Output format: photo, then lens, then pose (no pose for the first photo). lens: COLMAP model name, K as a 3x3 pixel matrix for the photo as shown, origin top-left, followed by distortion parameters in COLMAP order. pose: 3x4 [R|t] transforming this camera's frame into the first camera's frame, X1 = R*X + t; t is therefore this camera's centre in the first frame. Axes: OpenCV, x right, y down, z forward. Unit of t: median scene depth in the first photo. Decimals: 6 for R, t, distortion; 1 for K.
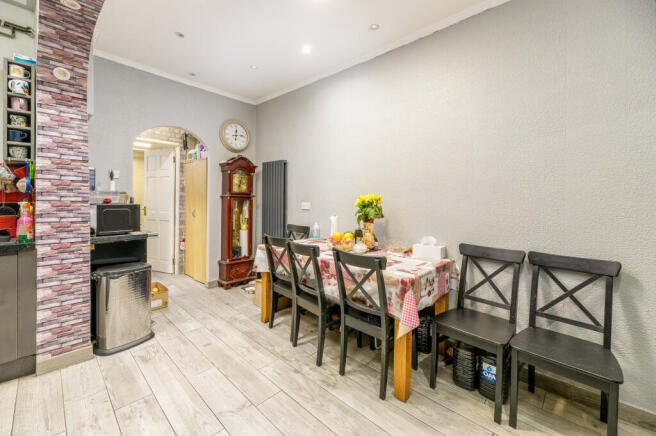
lens RADIAL K [[267.2, 0, 317.0], [0, 267.2, 196.9], [0, 0, 1]] dist [0.001292, 0.000171]
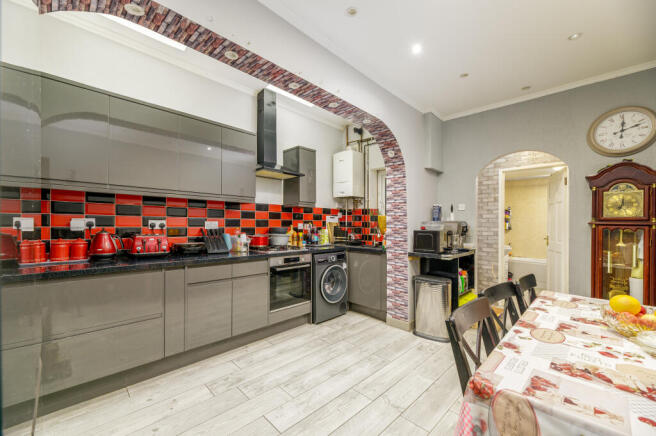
lens RADIAL K [[267.2, 0, 330.6], [0, 267.2, 222.7], [0, 0, 1]] dist [0.001292, 0.000171]
pose [[-0.006801, -0.013918, -0.999880, 0.726467], [0.005198, 0.999889, -0.013953, 0.003528], [0.999963, -0.005293, -0.006728, 0.595377]]
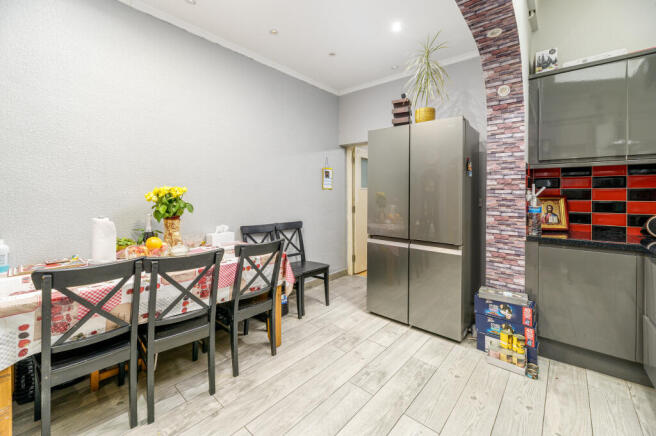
lens RADIAL K [[267.2, 0, 333.4], [0, 267.2, 194.2], [0, 0, 1]] dist [0.001292, 0.000171]
pose [[-0.058247, -0.016092, 0.998172, -0.854199], [-0.025264, 0.999574, 0.014640, -0.009258], [-0.997982, -0.024365, -0.058629, 0.706770]]
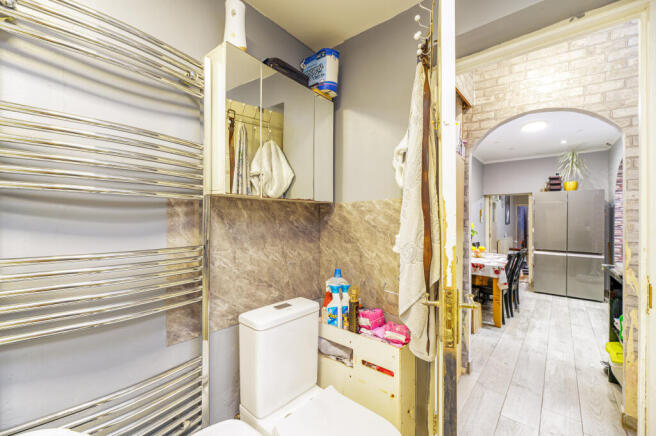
lens RADIAL K [[267.2, 0, 323.9], [0, 267.2, 218.3], [0, 0, 1]] dist [0.001292, 0.000171]
pose [[-0.049320, -0.008014, 0.998751, -1.932365], [-0.029115, 0.999554, 0.006582, -0.036332], [-0.998359, -0.028754, -0.049532, 2.597541]]
